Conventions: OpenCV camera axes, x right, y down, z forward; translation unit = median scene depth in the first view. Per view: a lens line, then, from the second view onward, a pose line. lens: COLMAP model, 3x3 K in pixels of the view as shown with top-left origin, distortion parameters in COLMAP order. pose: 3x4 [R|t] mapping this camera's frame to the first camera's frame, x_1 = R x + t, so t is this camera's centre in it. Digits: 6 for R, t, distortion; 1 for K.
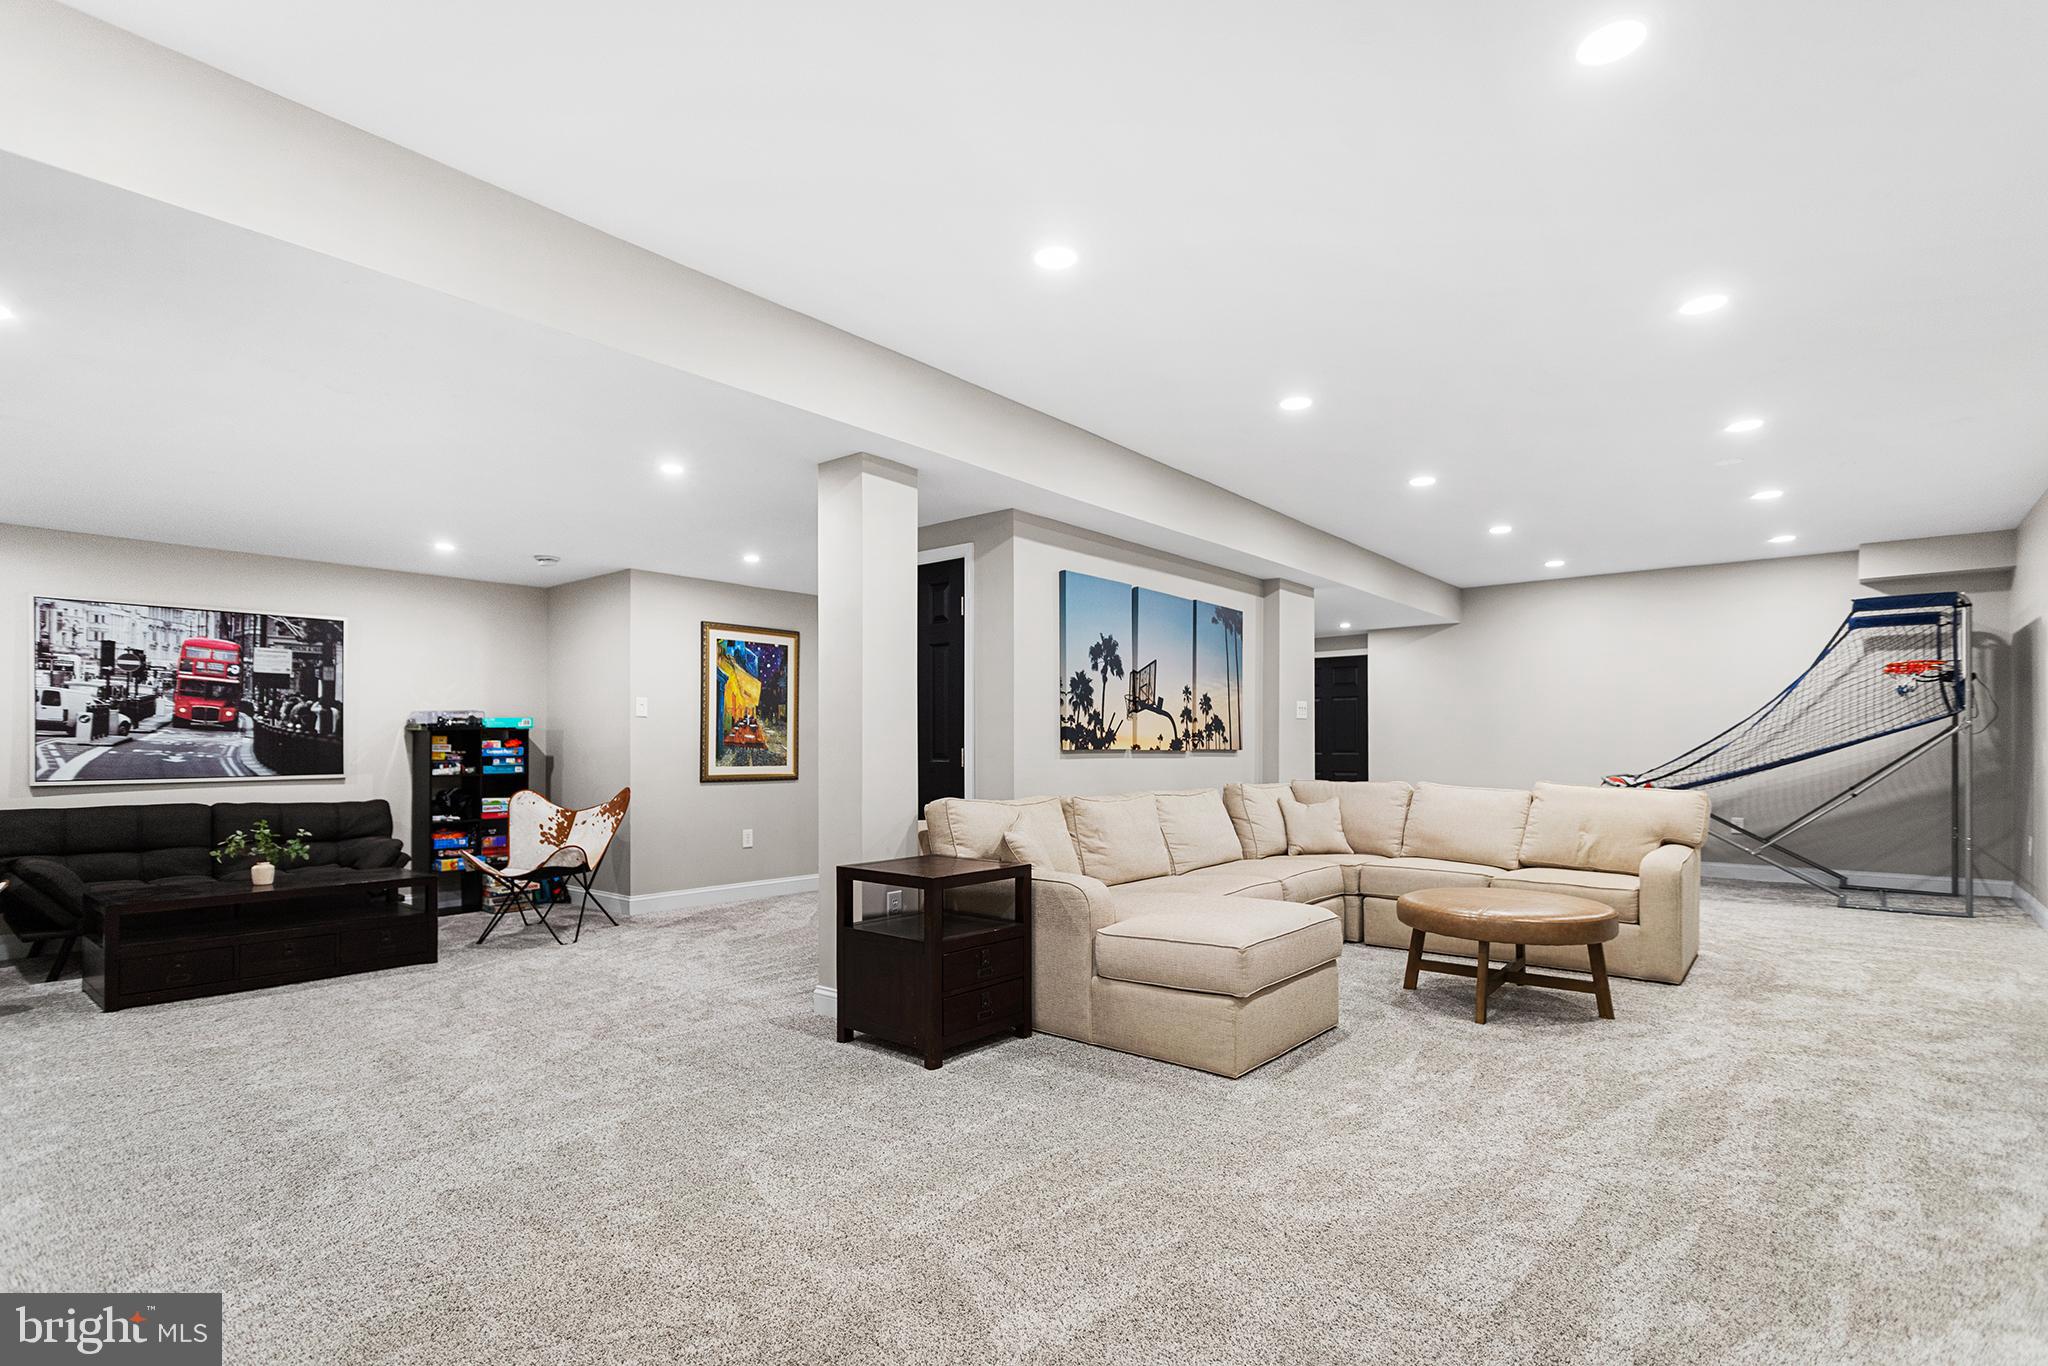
lens RADIAL K [[986.6, 0, 1026.4], [0, 986.6, 733.9], [0, 0, 1]] dist [0.001850, 0.002176]
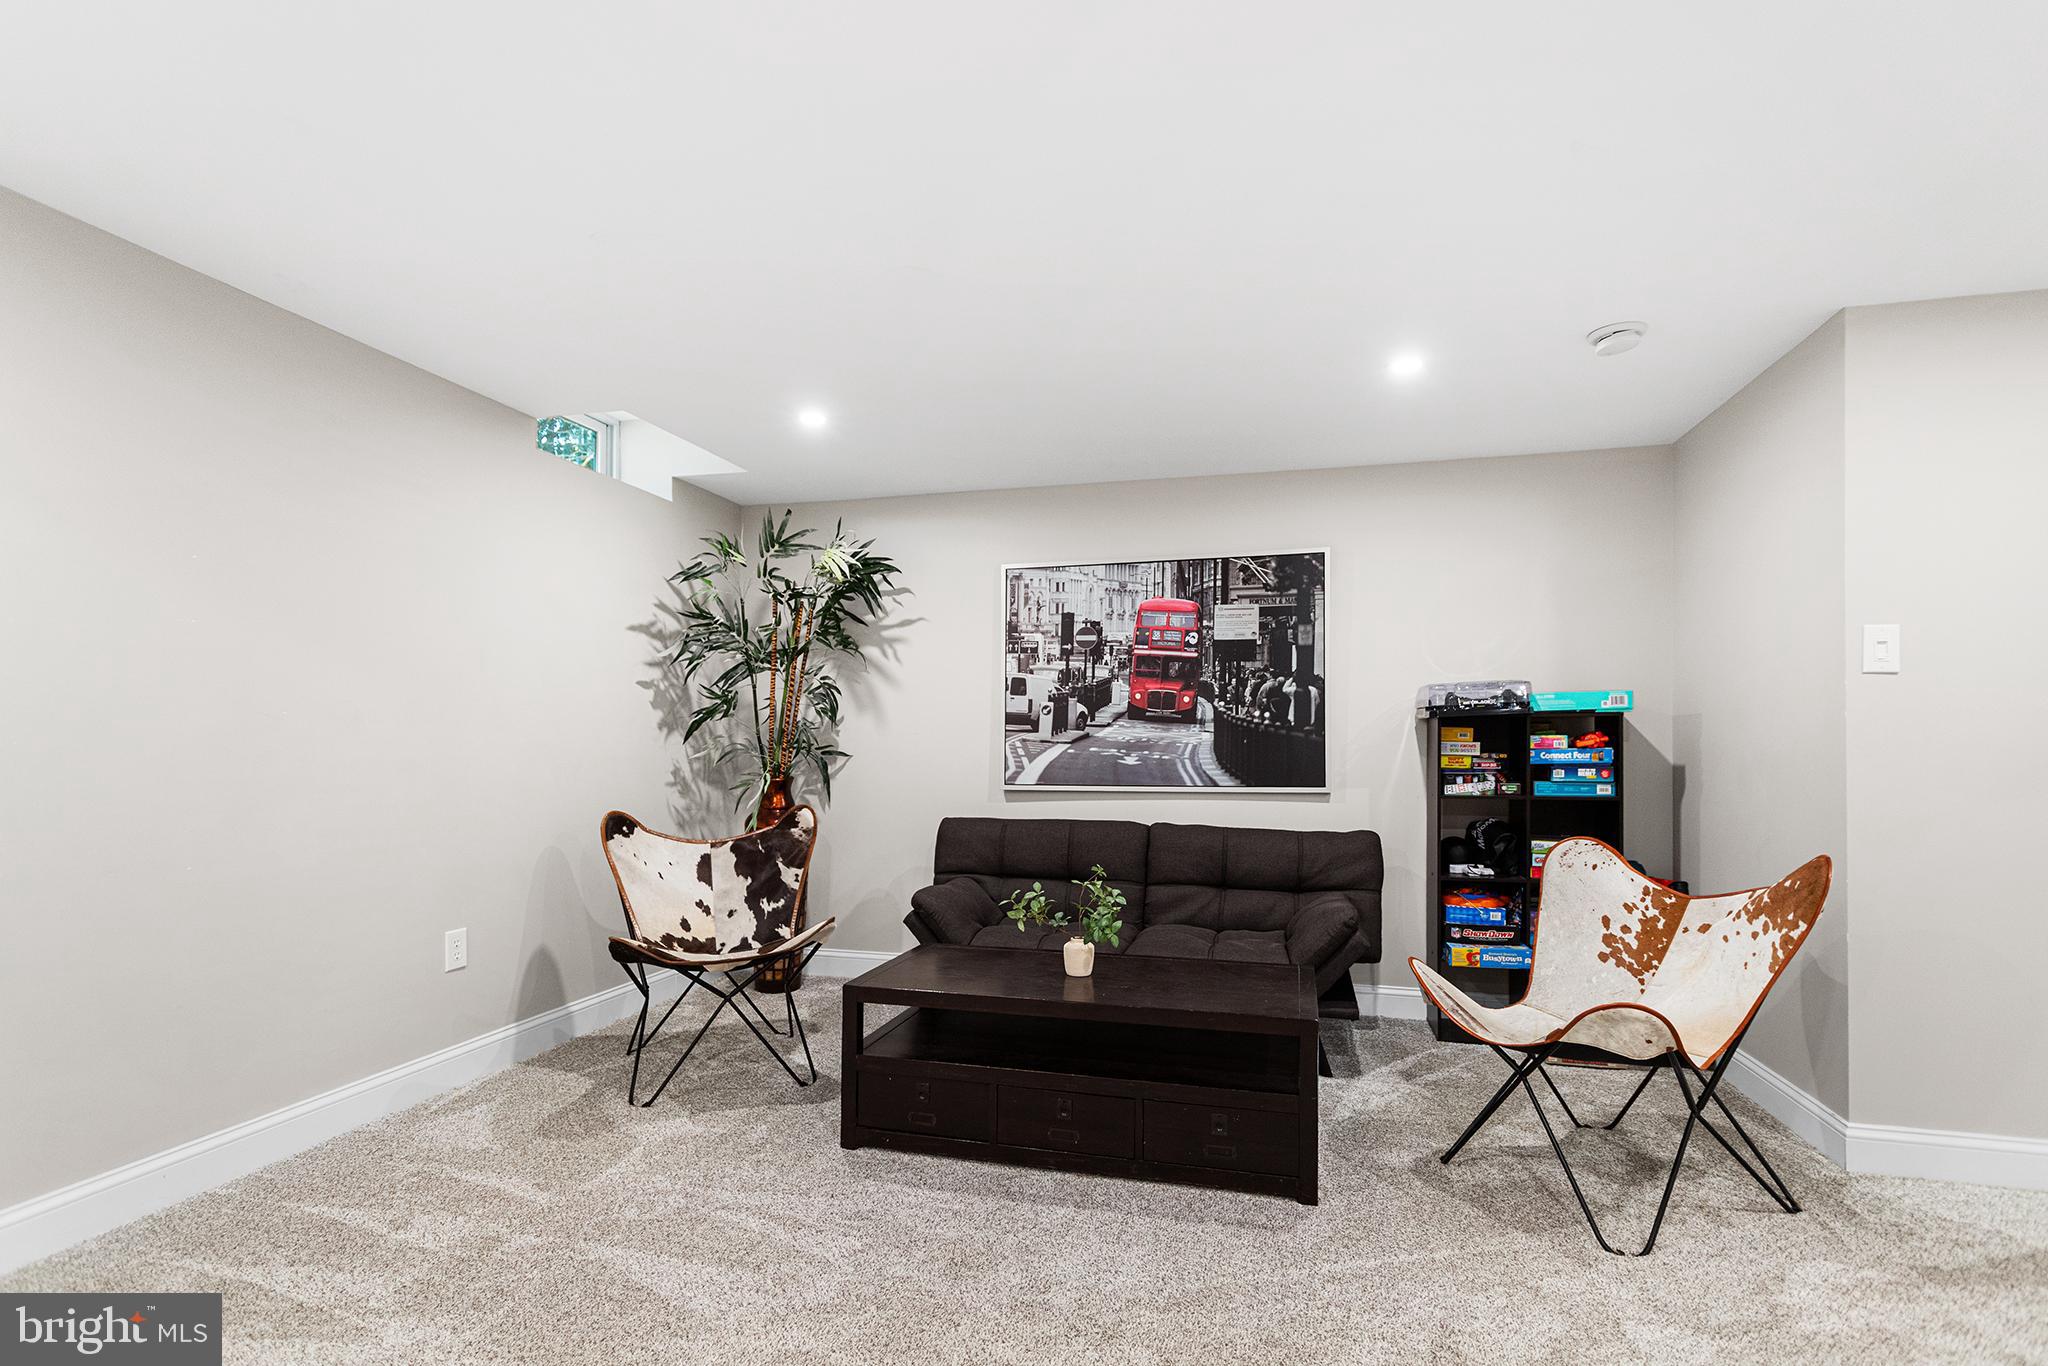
lens RADIAL K [[986.6, 0, 1029.5], [0, 986.6, 738.1], [0, 0, 1]] dist [0.001850, 0.002176]
pose [[0.424637, -0.001911, -0.905362, -0.200937], [0.007705, 0.999969, 0.001503, 0.006325], [0.905331, -0.007614, 0.424639, 0.597122]]
